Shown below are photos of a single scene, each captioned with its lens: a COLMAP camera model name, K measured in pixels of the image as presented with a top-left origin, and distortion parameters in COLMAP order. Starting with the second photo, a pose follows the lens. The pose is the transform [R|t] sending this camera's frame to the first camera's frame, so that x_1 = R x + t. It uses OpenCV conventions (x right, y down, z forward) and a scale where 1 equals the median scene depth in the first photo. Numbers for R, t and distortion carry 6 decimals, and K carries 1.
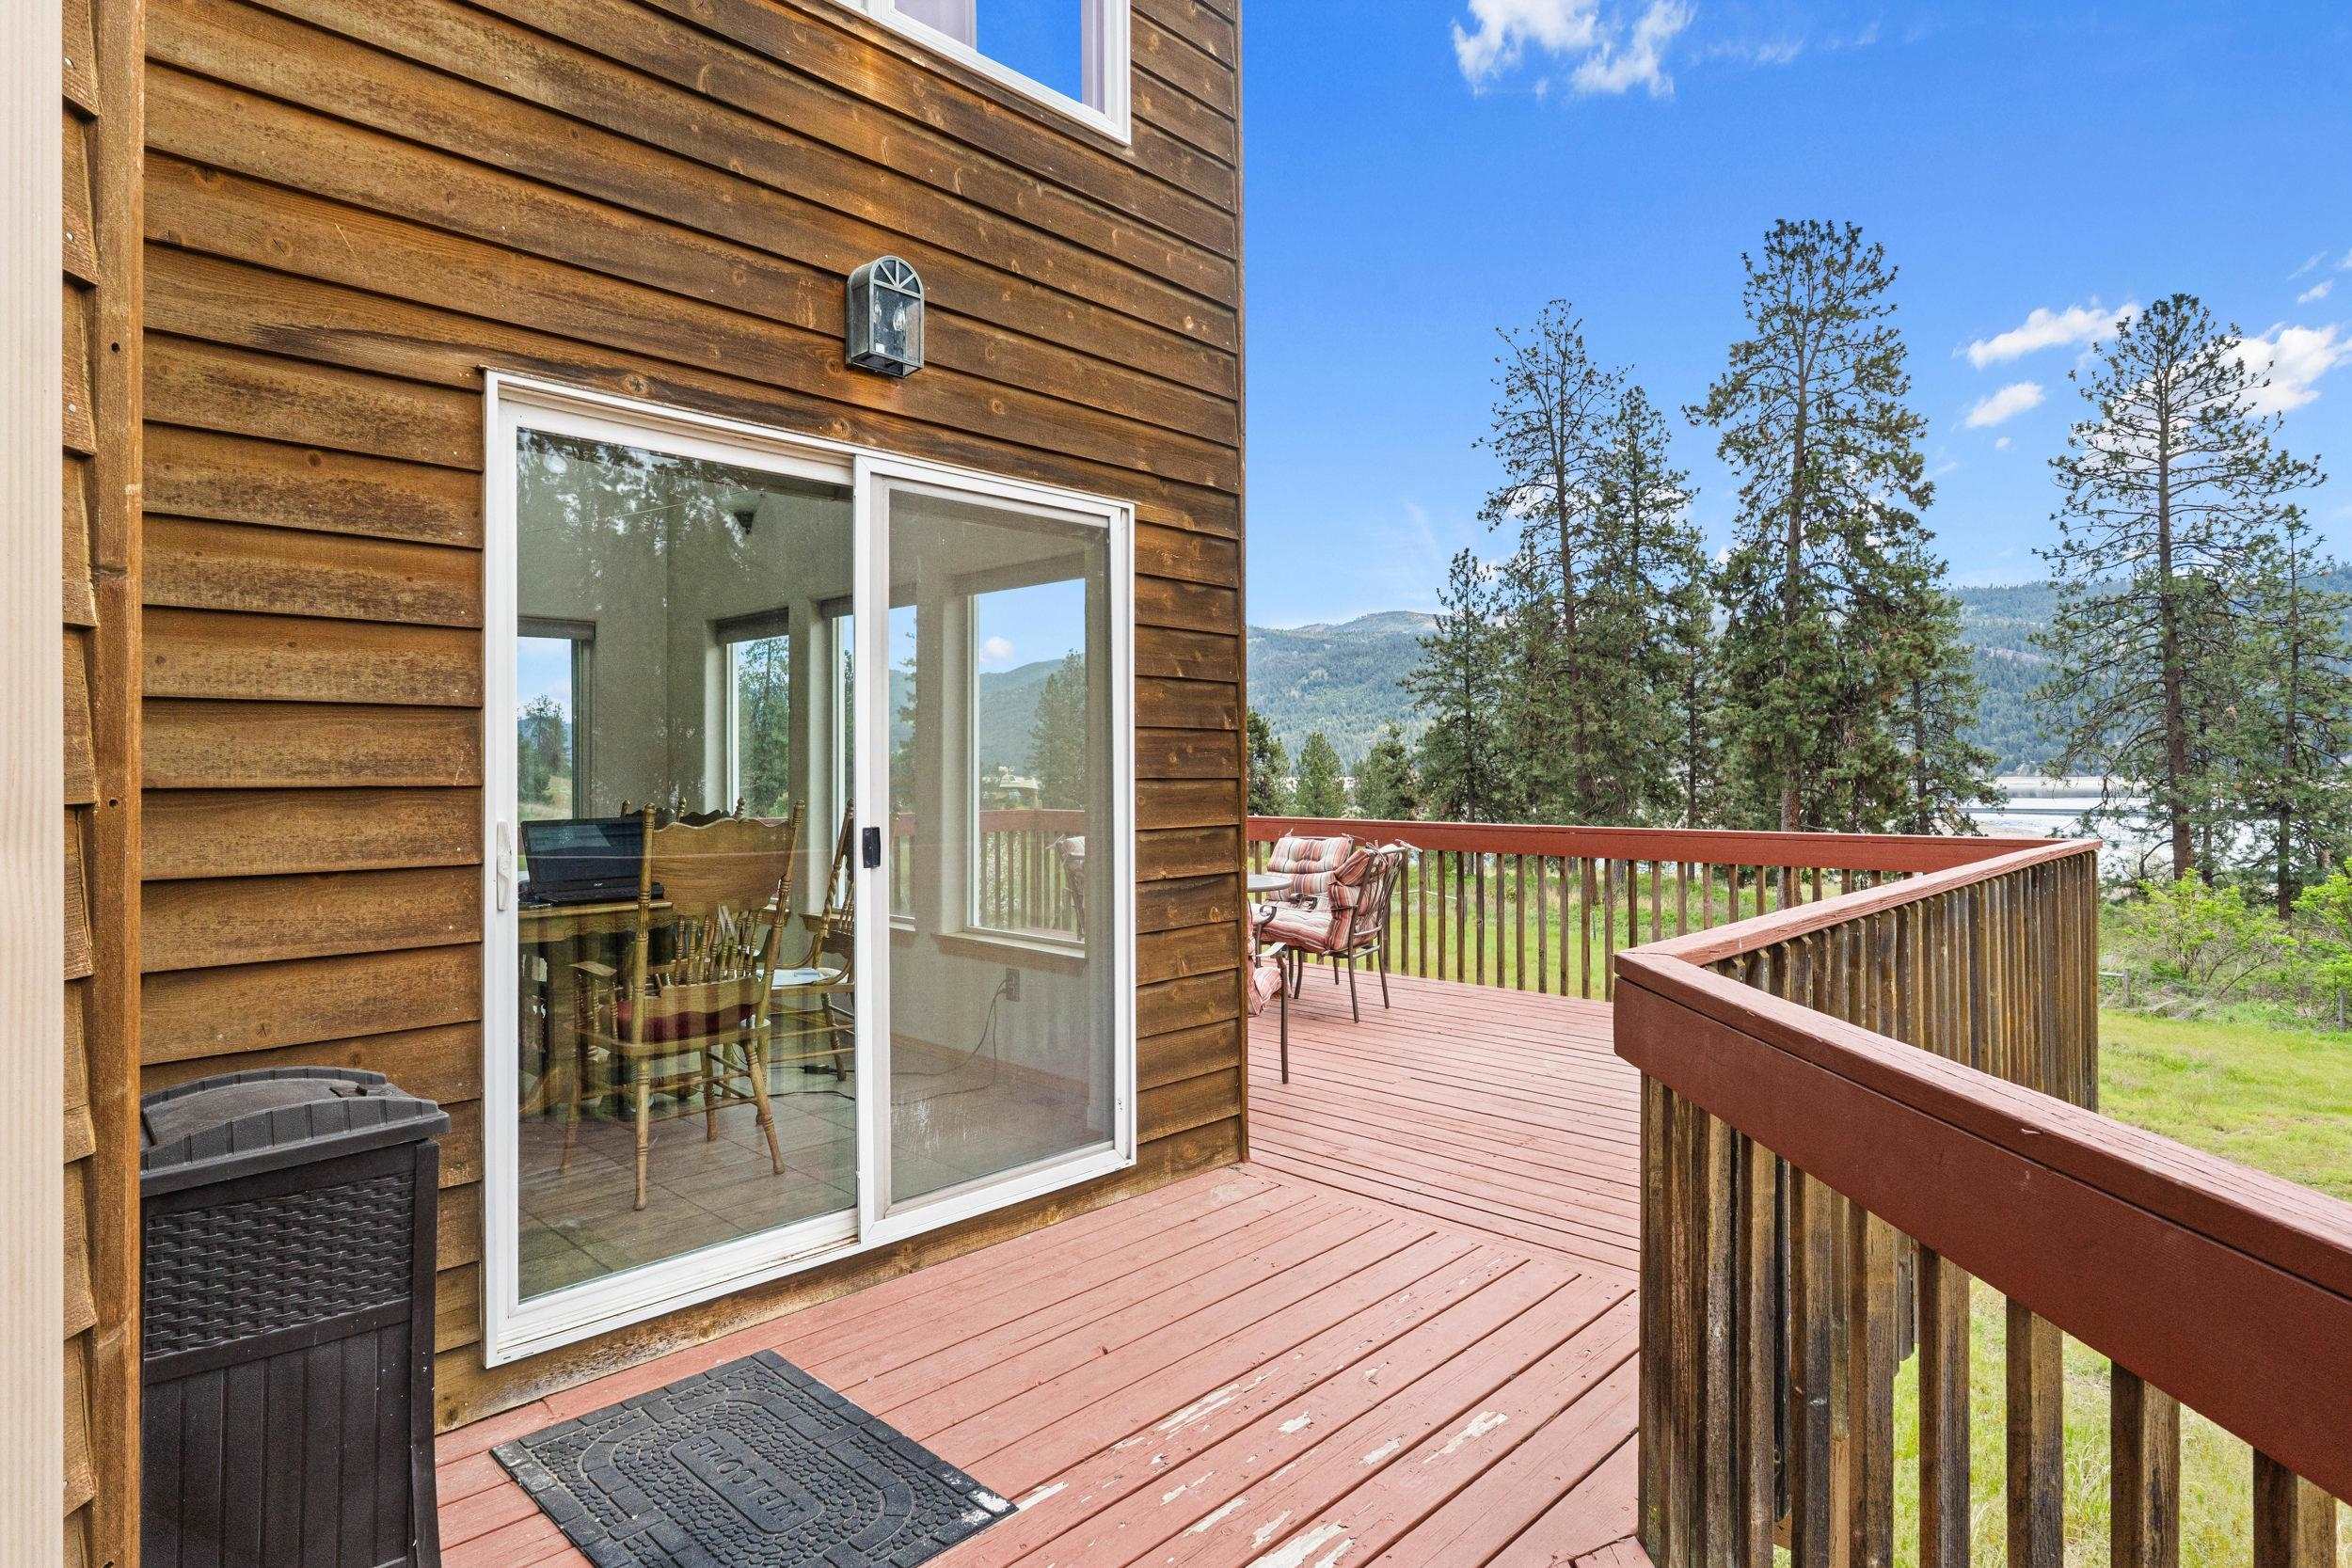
lens RADIAL K [[1262.8, 0, 1165.8], [0, 1262.8, 759.2], [0, 0, 1]] dist [-0.000485, 0.000274]
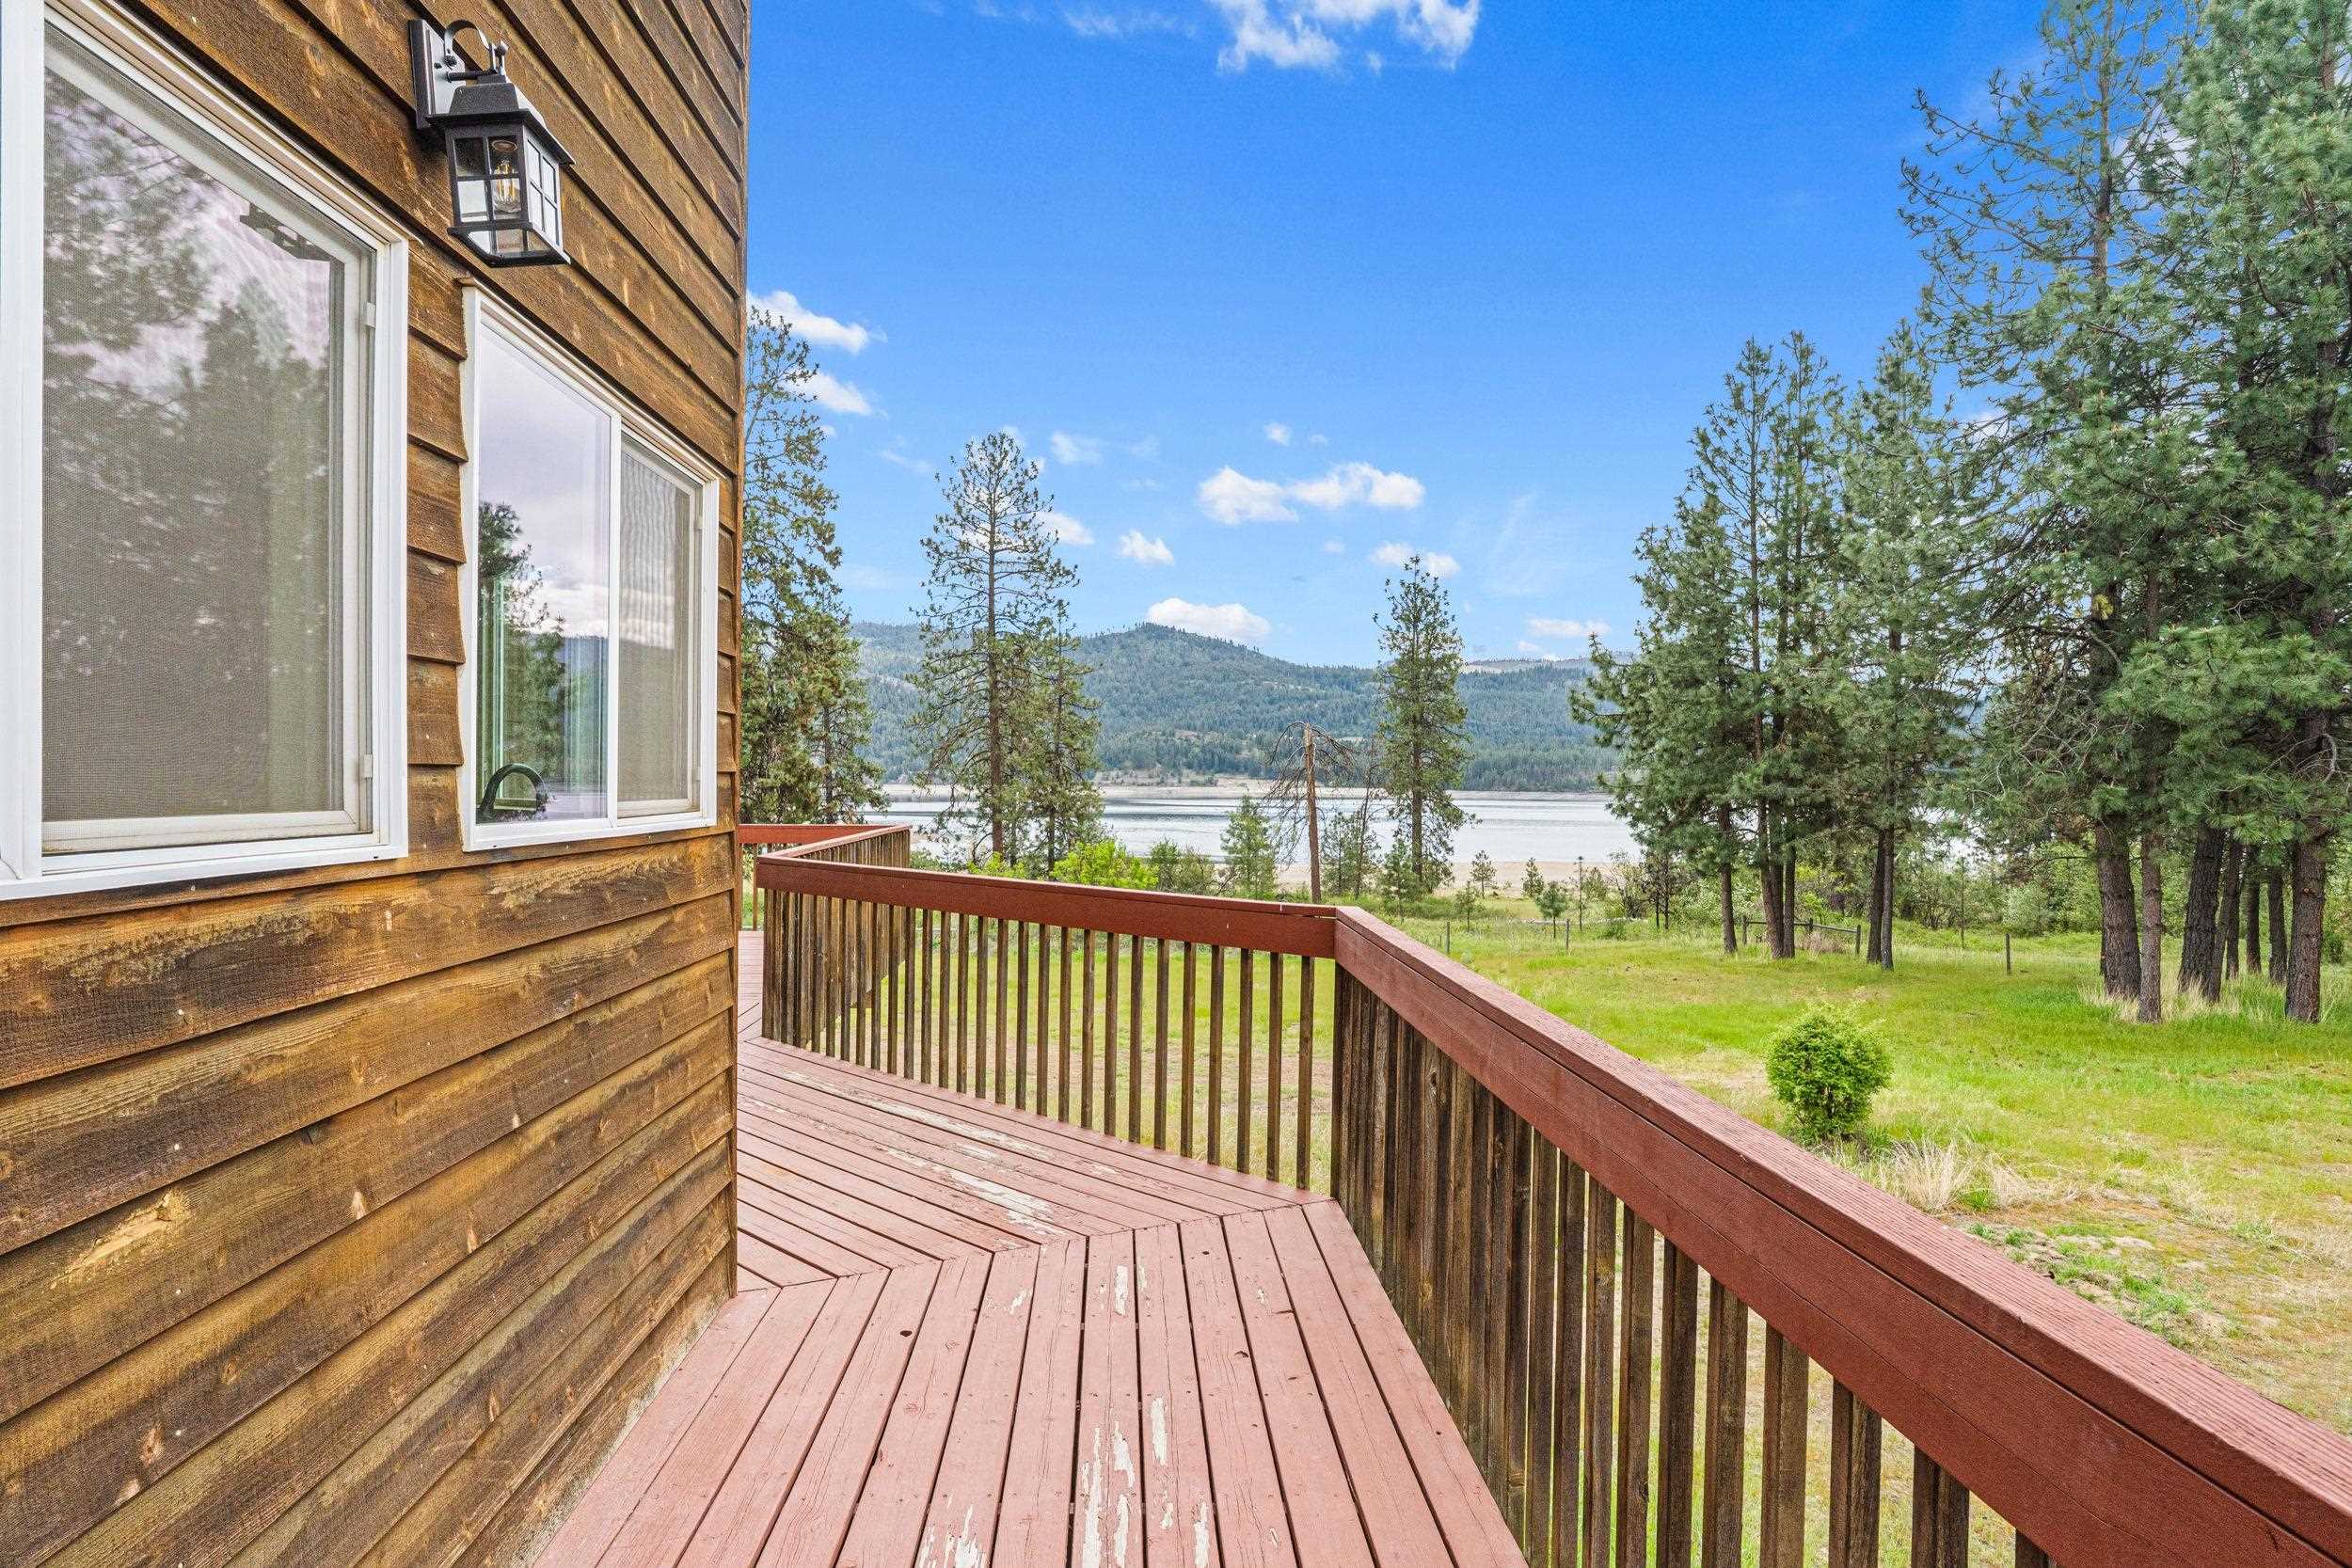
lens RADIAL K [[1262.8, 0, 1173.3], [0, 1262.8, 781.6], [0, 0, 1]] dist [-0.000485, 0.000274]
pose [[0.691841, 0.008384, 0.722001, -0.053627], [-0.018106, 0.999820, 0.005740, -0.003142], [-0.721822, -0.017044, 0.691868, -0.085813]]
